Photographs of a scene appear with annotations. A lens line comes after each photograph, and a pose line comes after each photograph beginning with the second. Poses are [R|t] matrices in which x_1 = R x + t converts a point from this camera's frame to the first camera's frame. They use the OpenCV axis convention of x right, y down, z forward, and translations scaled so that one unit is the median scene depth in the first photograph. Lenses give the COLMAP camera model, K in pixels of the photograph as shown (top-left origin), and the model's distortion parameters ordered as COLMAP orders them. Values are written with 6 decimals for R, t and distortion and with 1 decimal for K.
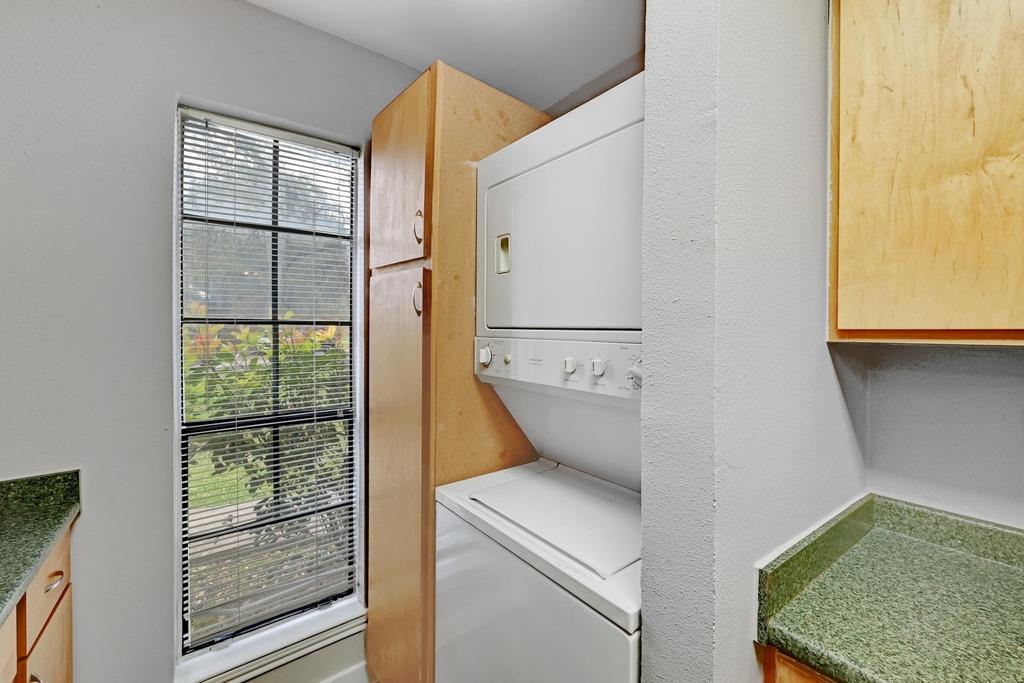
lens RADIAL K [[412.1, 0, 501.8], [0, 412.1, 338.3], [0, 0, 1]] dist [0.002837, -0.001650]
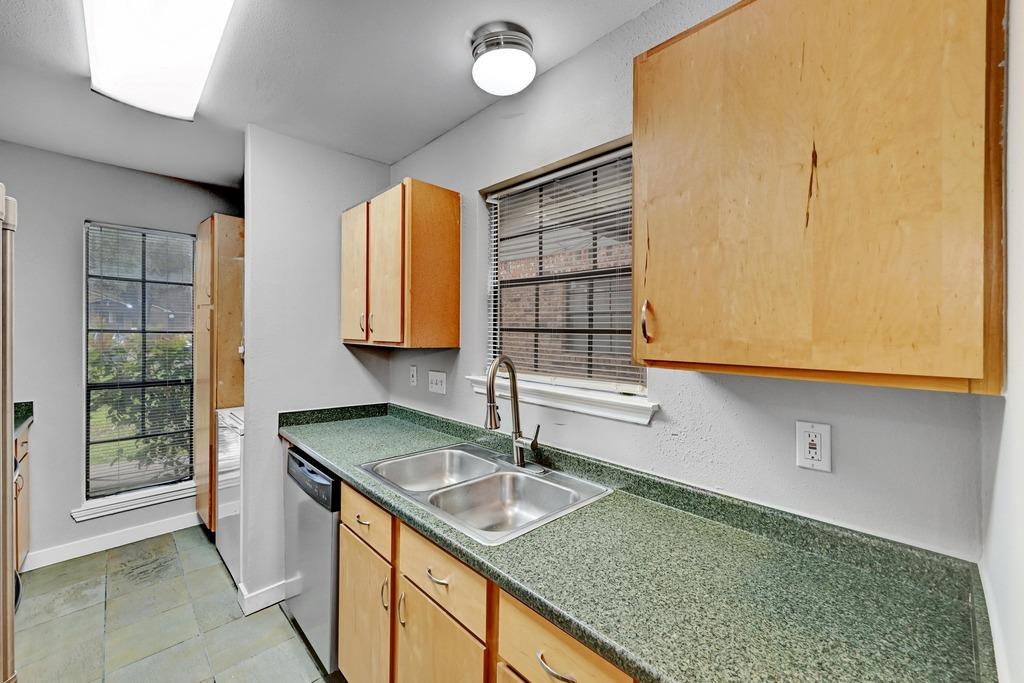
lens RADIAL K [[412.1, 0, 511.8], [0, 412.1, 336.9], [0, 0, 1]] dist [0.002837, -0.001650]
pose [[0.991728, 0.006016, 0.128217, 0.871722], [-0.006541, 0.999972, 0.003677, -0.034026], [-0.128191, -0.004486, 0.991739, -1.073772]]
